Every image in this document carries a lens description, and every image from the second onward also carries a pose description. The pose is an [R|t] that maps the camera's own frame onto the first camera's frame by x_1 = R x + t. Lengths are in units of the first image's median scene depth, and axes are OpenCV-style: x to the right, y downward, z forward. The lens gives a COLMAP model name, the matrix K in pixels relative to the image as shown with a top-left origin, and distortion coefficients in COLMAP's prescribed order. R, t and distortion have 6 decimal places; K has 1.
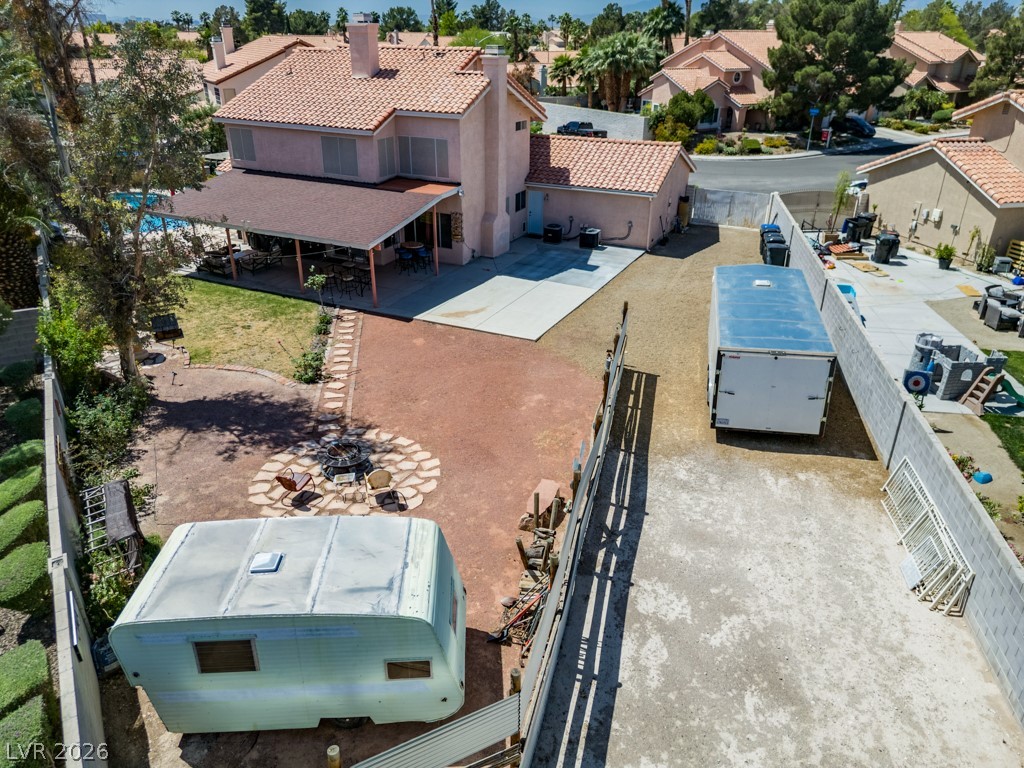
lens RADIAL K [[727.4, 0, 512.0], [0, 727.4, 384.0], [0, 0, 1]] dist [0.065225, -0.075944]
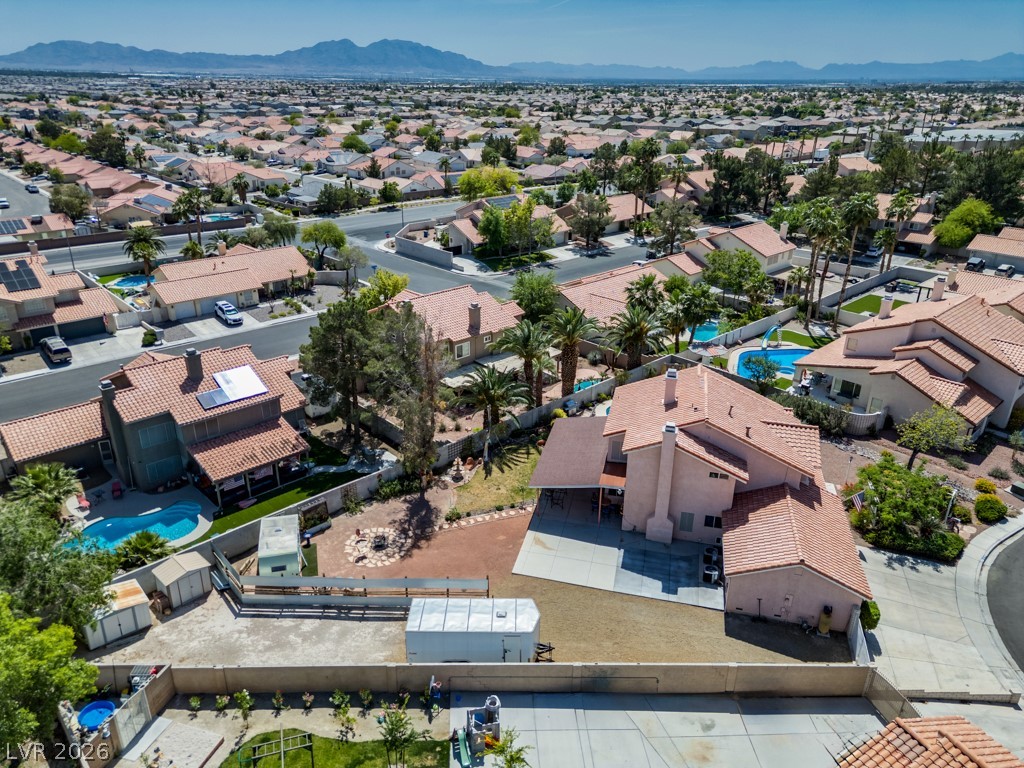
lens RADIAL K [[707.2, 0, 512.0], [0, 707.2, 384.0], [0, 0, 1]] dist [0.082597, -0.070535]
pose [[0.212508, 0.382958, -0.898990, 1.119554], [-0.432011, 0.862028, 0.265092, -0.724000], [0.876474, 0.332039, 0.348630, 0.146745]]
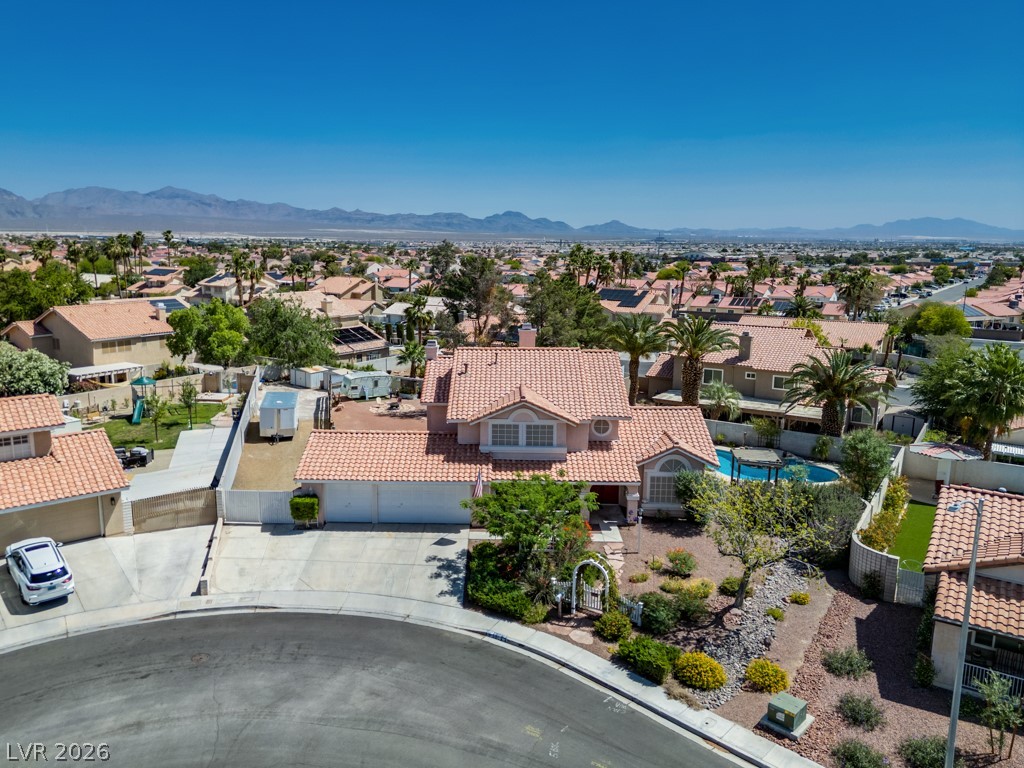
lens RADIAL K [[763.1, 0, 493.1], [0, 763.1, 384.6], [0, 0, 1]] dist [0.049008, -0.012047]
pose [[-0.906292, 0.067303, -0.417259, 0.520941], [-0.192975, 0.812436, 0.550190, -1.232880], [0.376026, 0.579153, -0.723316, 2.149248]]
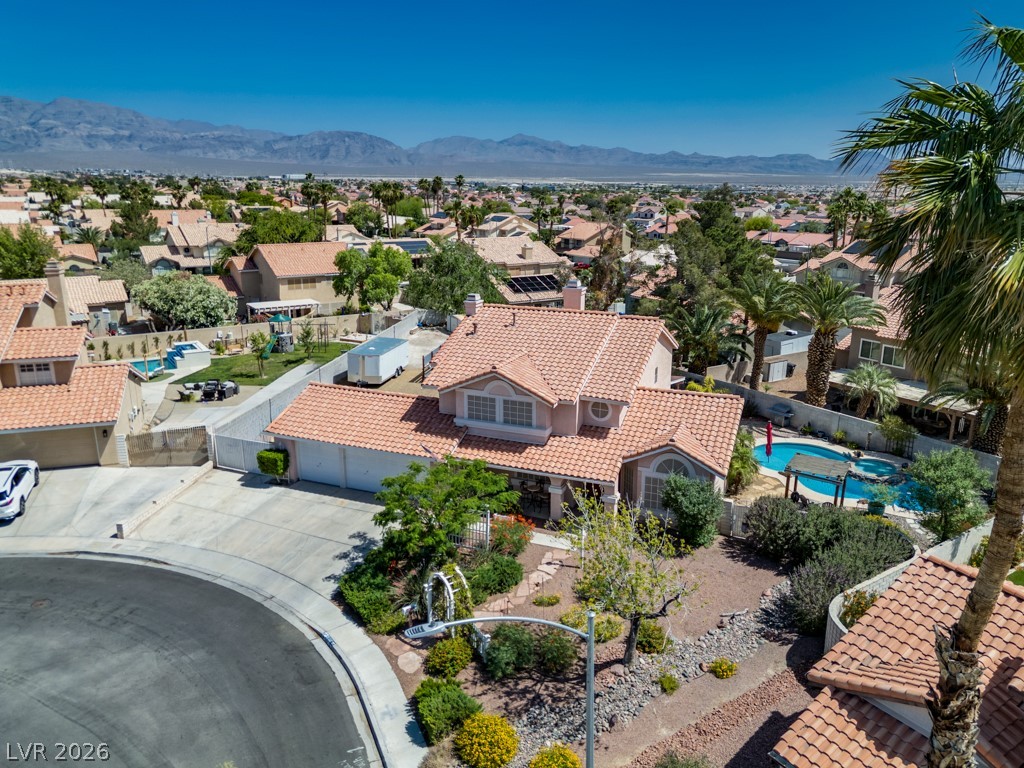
lens RADIAL K [[758.5, 0, 544.3], [0, 758.5, 383.1], [0, 0, 1]] dist [0.093788, -0.092505]
pose [[-0.996873, 0.004958, -0.078871, -0.040117], [-0.047285, 0.762243, 0.645561, -1.217154], [0.063319, 0.647272, -0.759625, 2.109151]]
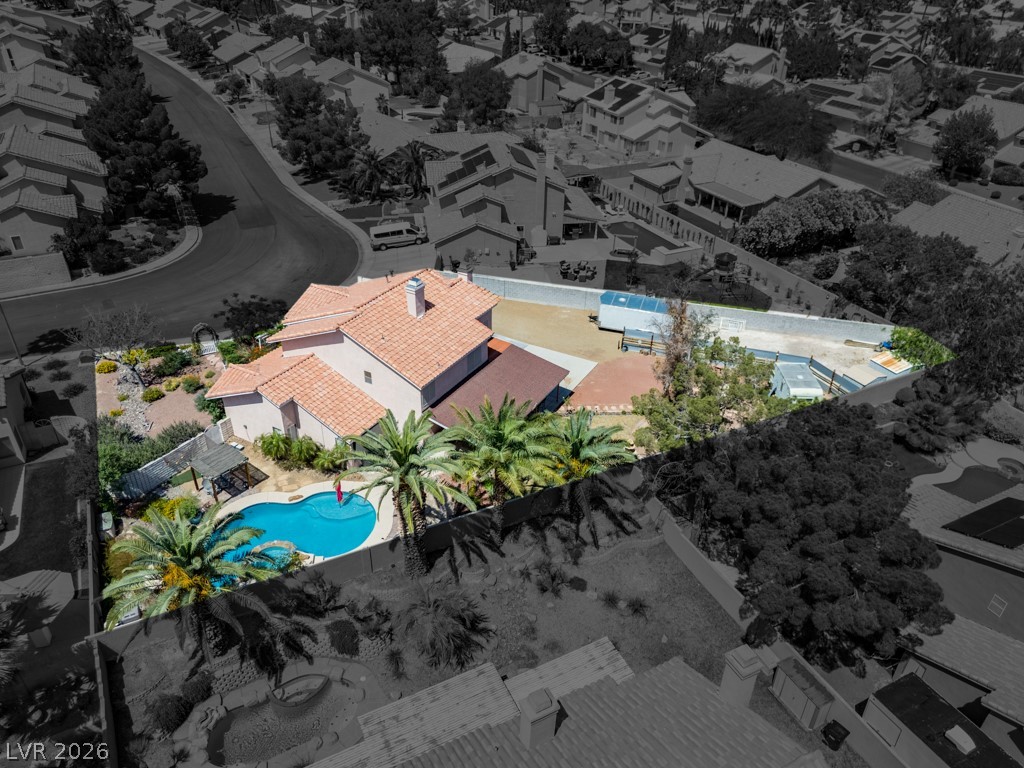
lens RADIAL K [[744.6, 0, 492.5], [0, 744.6, 382.4], [0, 0, 1]] dist [0.077980, -0.081021]
pose [[0.078448, -0.520479, 0.850263, -1.600978], [0.415448, 0.792371, 0.446711, -0.945105], [-0.906228, 0.318197, 0.278392, 0.497790]]
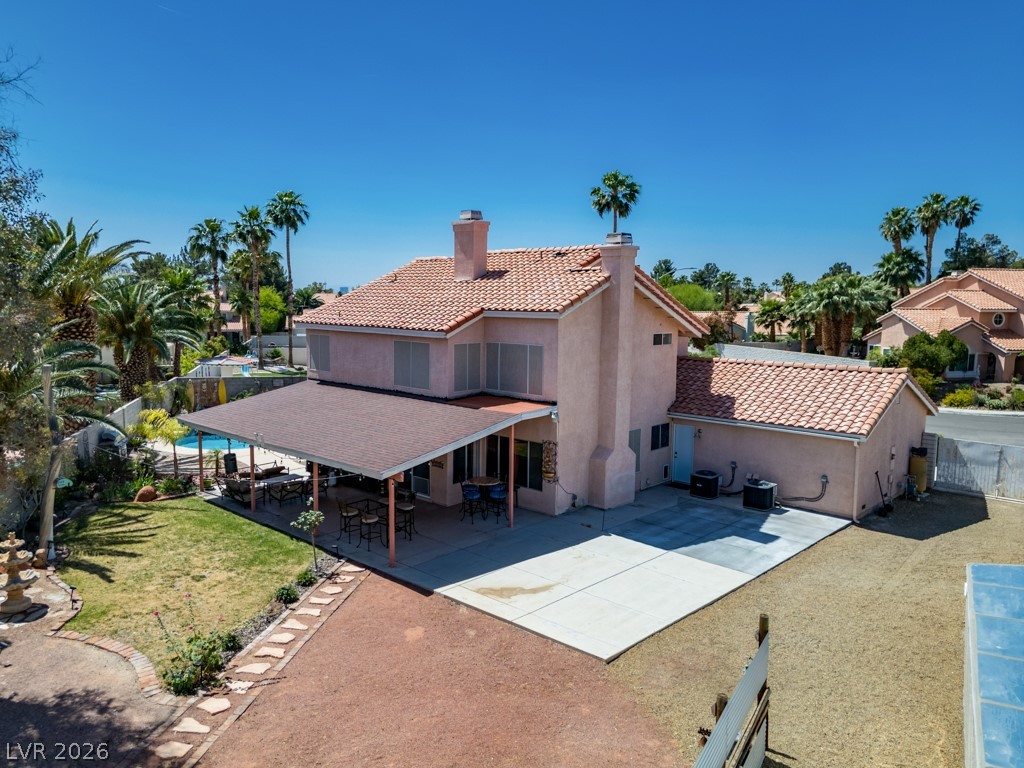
lens RADIAL K [[744.6, 0, 492.5], [0, 744.6, 382.4], [0, 0, 1]] dist [0.077980, -0.081021]
pose [[0.950649, 0.034346, -0.308361, 0.089215], [-0.134472, 0.941270, -0.309722, -0.052519], [0.279613, 0.335903, 0.899436, 0.290203]]
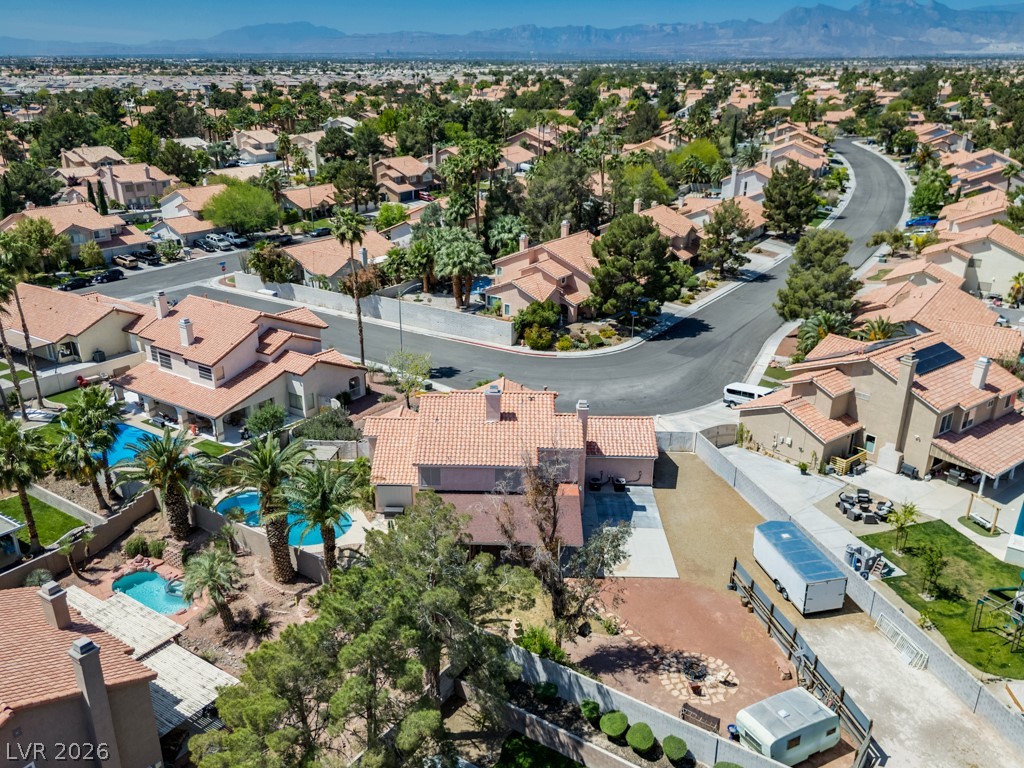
lens RADIAL K [[828.9, 0, 491.3], [0, 828.9, 425.4], [0, 0, 1]] dist [0.032209, -0.005527]
pose [[0.916486, -0.164929, 0.364488, -0.868728], [0.179094, 0.983819, -0.005149, -0.400968], [-0.357741, 0.069997, 0.931194, -0.676233]]
